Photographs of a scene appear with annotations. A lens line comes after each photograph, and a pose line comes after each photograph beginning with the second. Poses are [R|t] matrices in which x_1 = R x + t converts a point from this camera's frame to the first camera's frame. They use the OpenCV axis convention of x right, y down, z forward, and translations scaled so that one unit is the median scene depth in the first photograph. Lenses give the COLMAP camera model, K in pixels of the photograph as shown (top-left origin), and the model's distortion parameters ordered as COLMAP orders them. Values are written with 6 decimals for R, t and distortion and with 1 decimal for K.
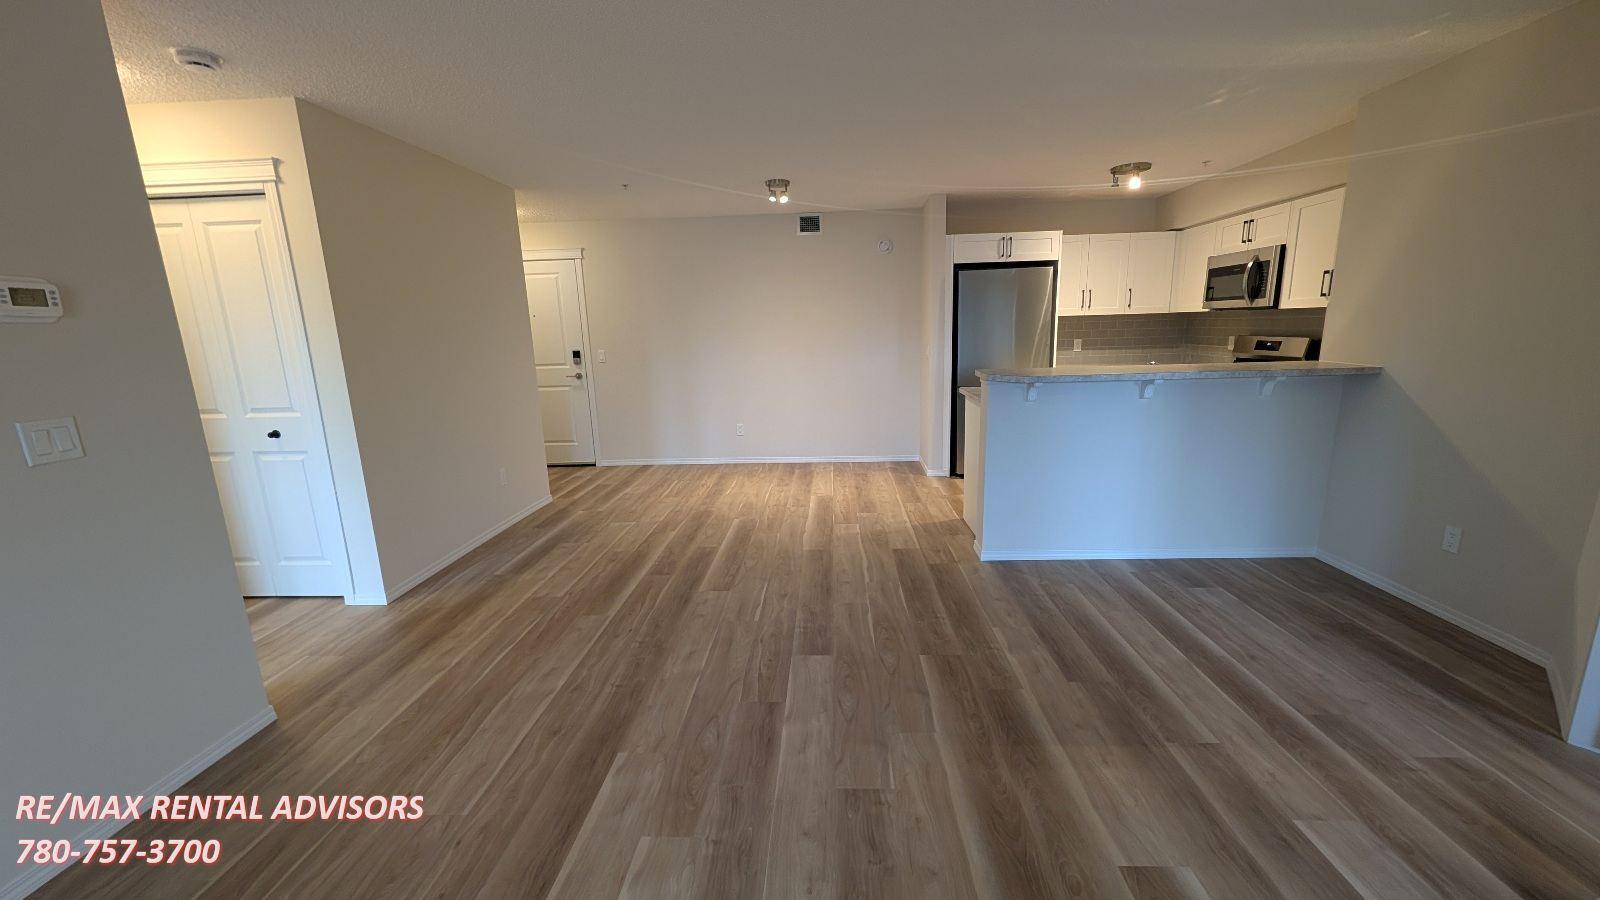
lens RADIAL K [[603.6, 0, 800.0], [0, 603.6, 450.0], [0, 0, 1]] dist [0.000935, 0.000066]
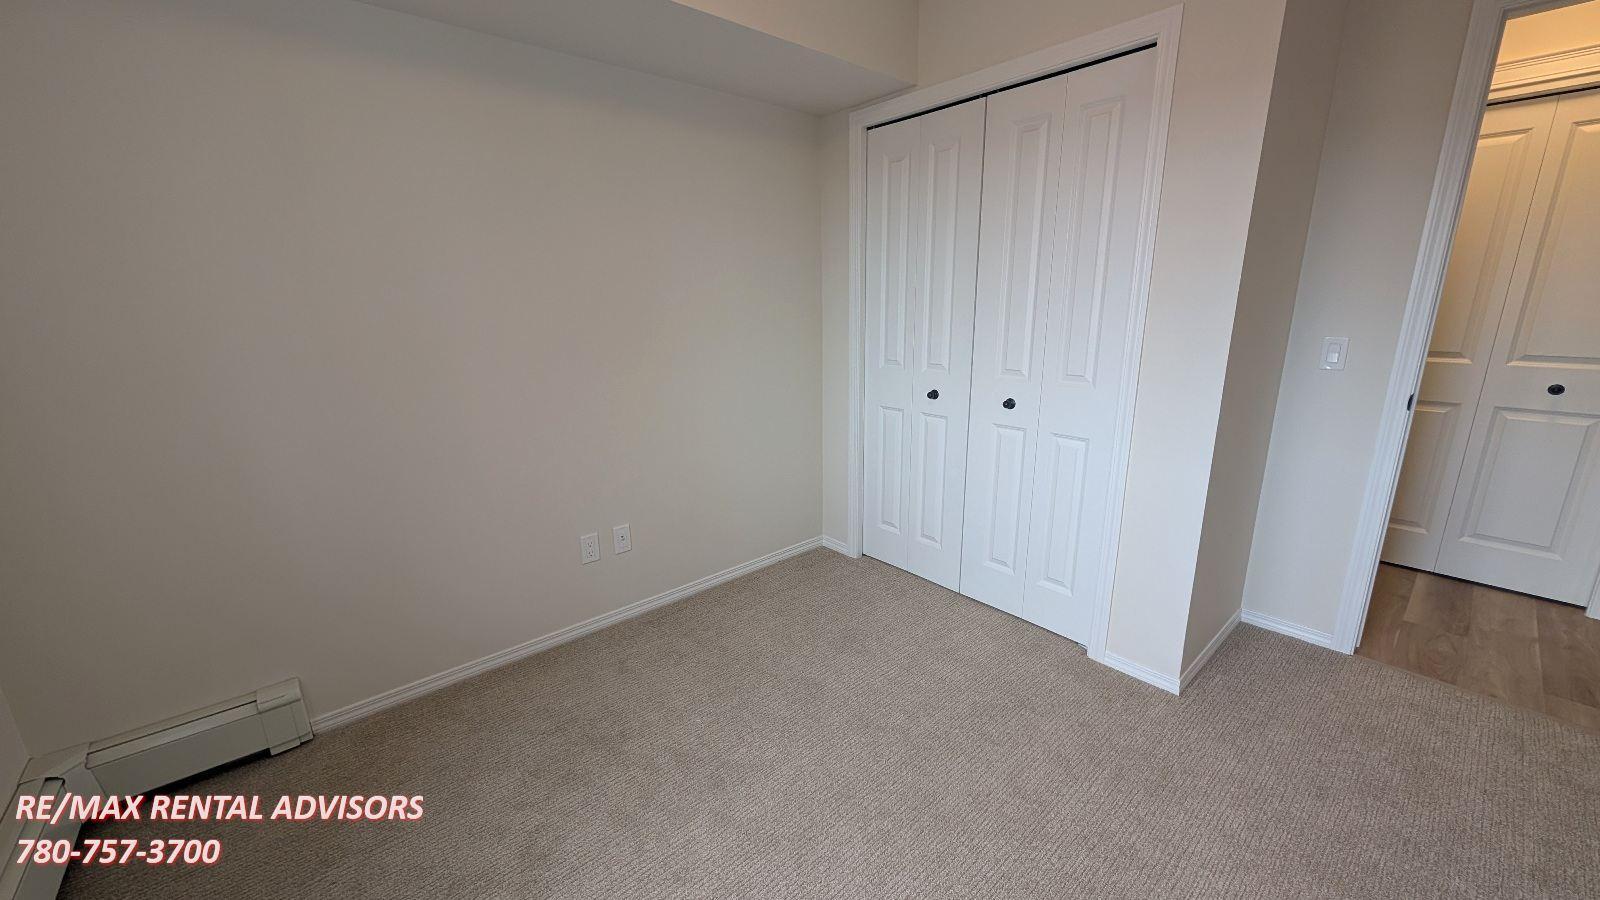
lens RADIAL K [[603.6, 0, 800.0], [0, 603.6, 450.0], [0, 0, 1]] dist [0.000935, 0.000066]
pose [[0.694339, 0.192541, -0.693413, -1.041680], [-0.160881, 0.980688, 0.111214, 0.131596], [0.701435, 0.034337, 0.711906, -0.292390]]
